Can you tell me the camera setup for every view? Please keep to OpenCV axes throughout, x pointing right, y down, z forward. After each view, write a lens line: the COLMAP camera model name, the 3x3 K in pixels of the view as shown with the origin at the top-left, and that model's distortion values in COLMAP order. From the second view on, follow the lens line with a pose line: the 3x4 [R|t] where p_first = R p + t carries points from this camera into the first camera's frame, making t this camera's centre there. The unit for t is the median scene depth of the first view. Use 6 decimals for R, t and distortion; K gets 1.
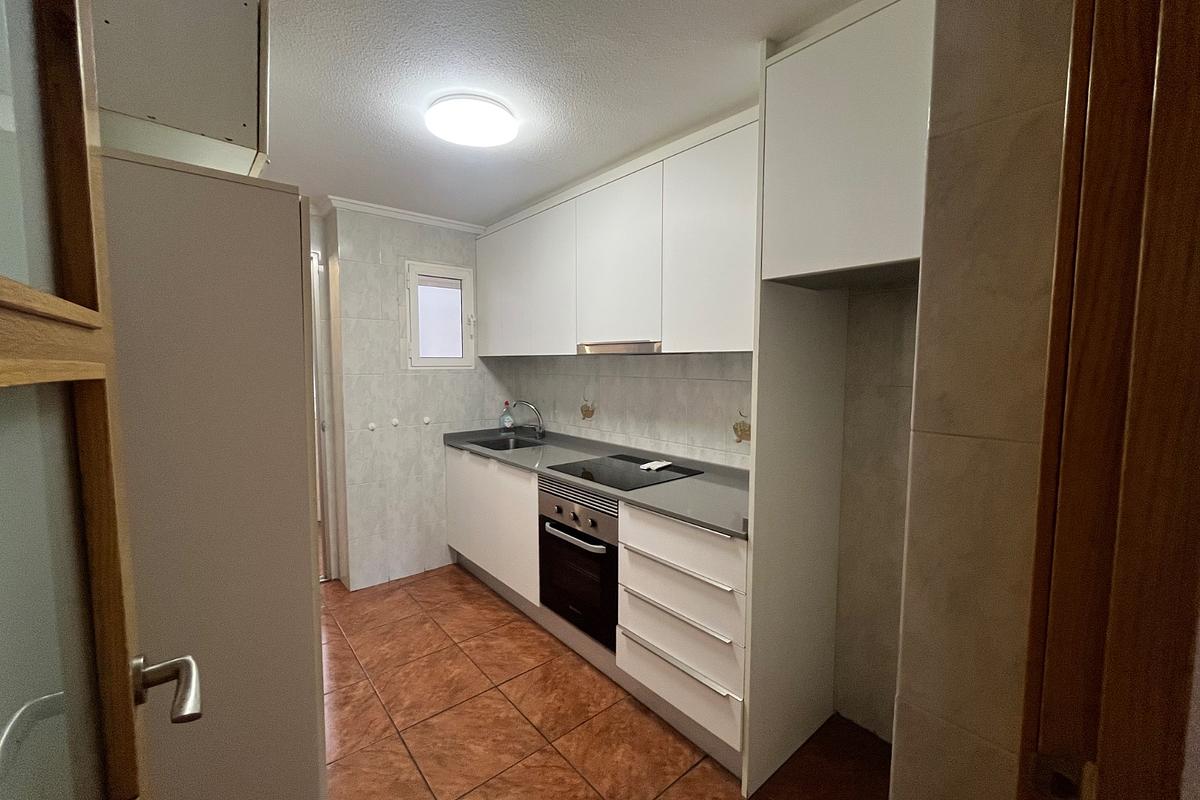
lens RADIAL K [[484.5, 0, 600.0], [0, 484.5, 400.0], [0, 0, 1]] dist [-0.007398, -0.000595]
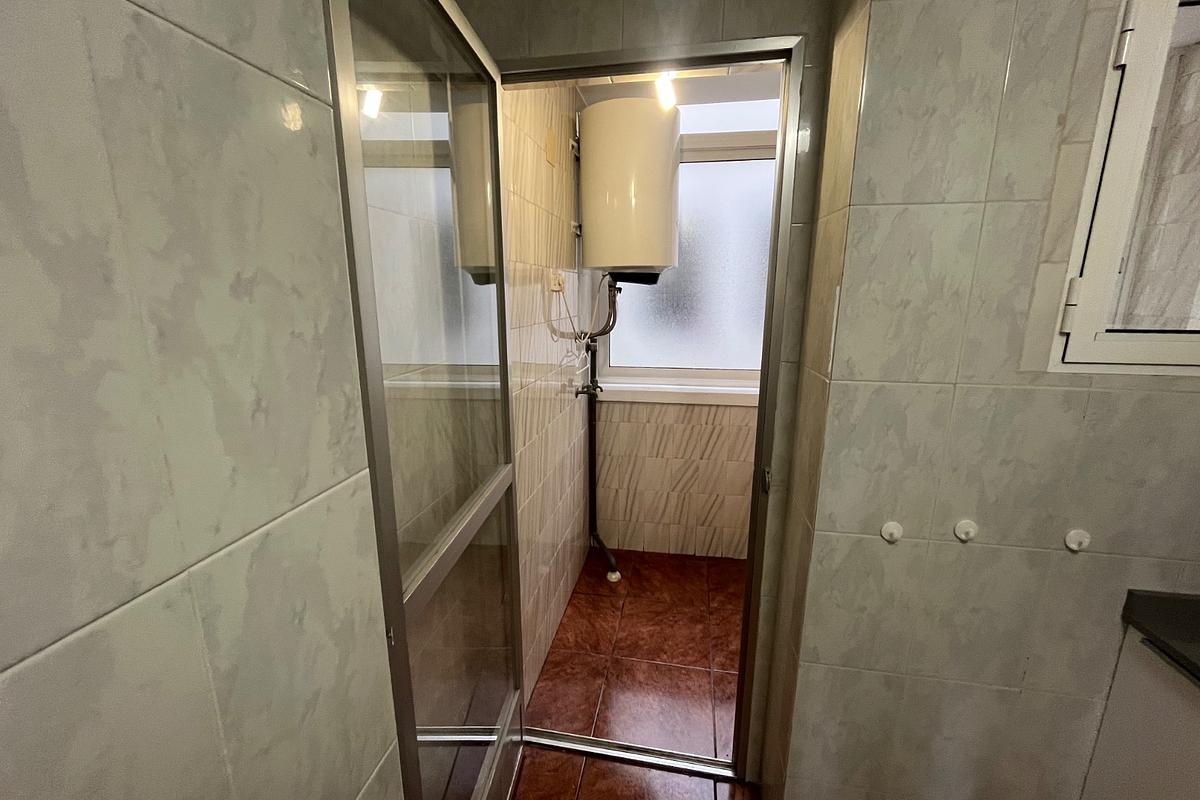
lens RADIAL K [[489.1, 0, 598.8], [0, 489.1, 397.7], [0, 0, 1]] dist [-0.002647, -0.000512]
pose [[0.631618, 0.165322, -0.757448, -0.348868], [-0.061507, 0.984605, 0.163613, -0.081647], [0.772836, -0.056753, 0.632063, 0.612425]]
